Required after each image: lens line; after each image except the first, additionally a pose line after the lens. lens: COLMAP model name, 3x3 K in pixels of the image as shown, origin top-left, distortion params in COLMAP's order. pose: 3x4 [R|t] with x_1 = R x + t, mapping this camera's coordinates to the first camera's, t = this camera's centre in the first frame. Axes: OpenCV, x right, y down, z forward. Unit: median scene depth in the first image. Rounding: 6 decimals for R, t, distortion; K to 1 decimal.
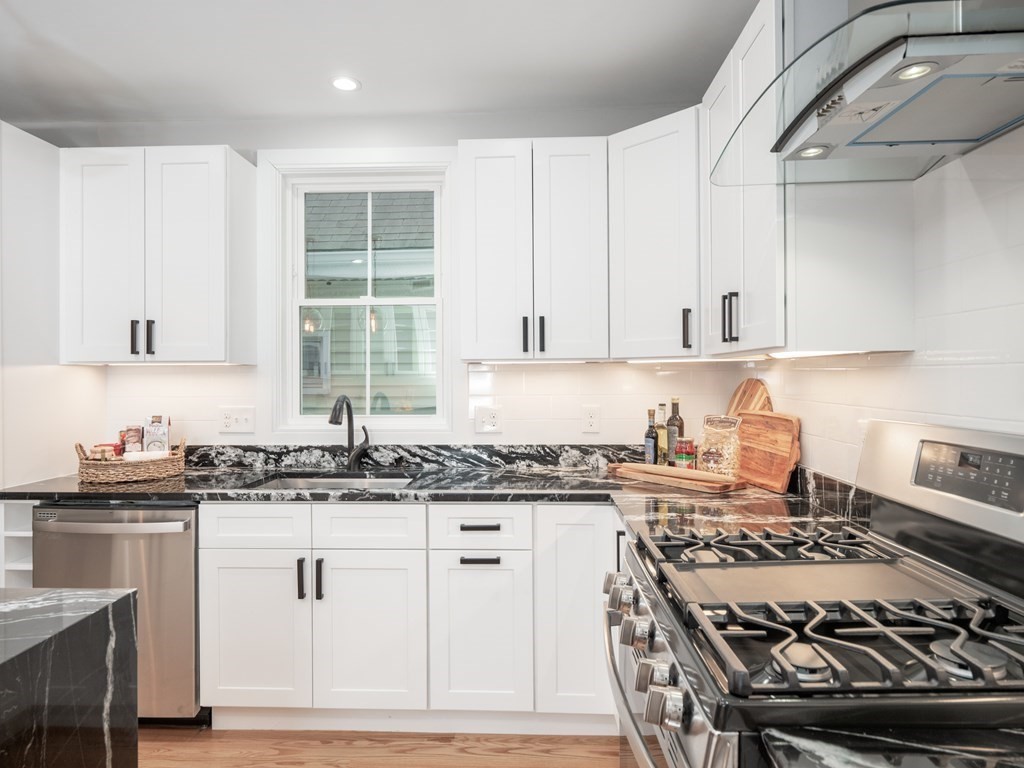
lens RADIAL K [[645.0, 0, 511.6], [0, 645.0, 379.0], [0, 0, 1]] dist [0.001512, -0.001677]
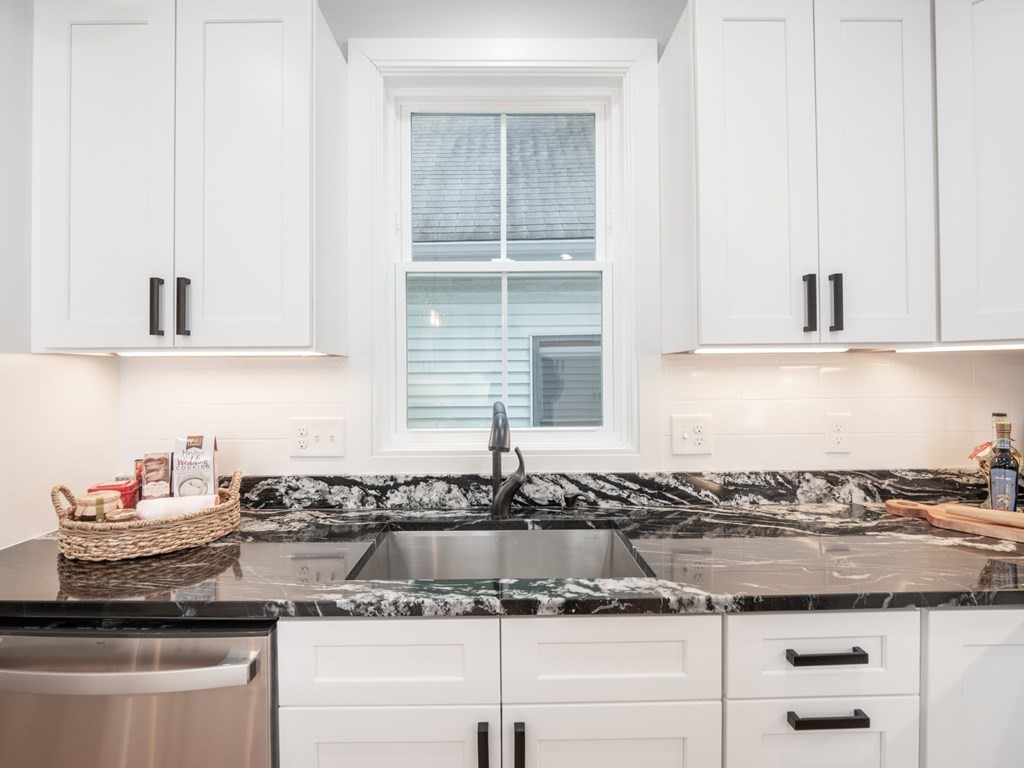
lens RADIAL K [[501.8, 0, 507.6], [0, 501.8, 376.7], [0, 0, 1]] dist [-0.008682, -0.002660]
pose [[0.998838, -0.002318, 0.048145, -0.269116], [0.002417, 0.999995, -0.002002, 0.001478], [-0.048141, 0.002116, 0.998838, 0.499019]]
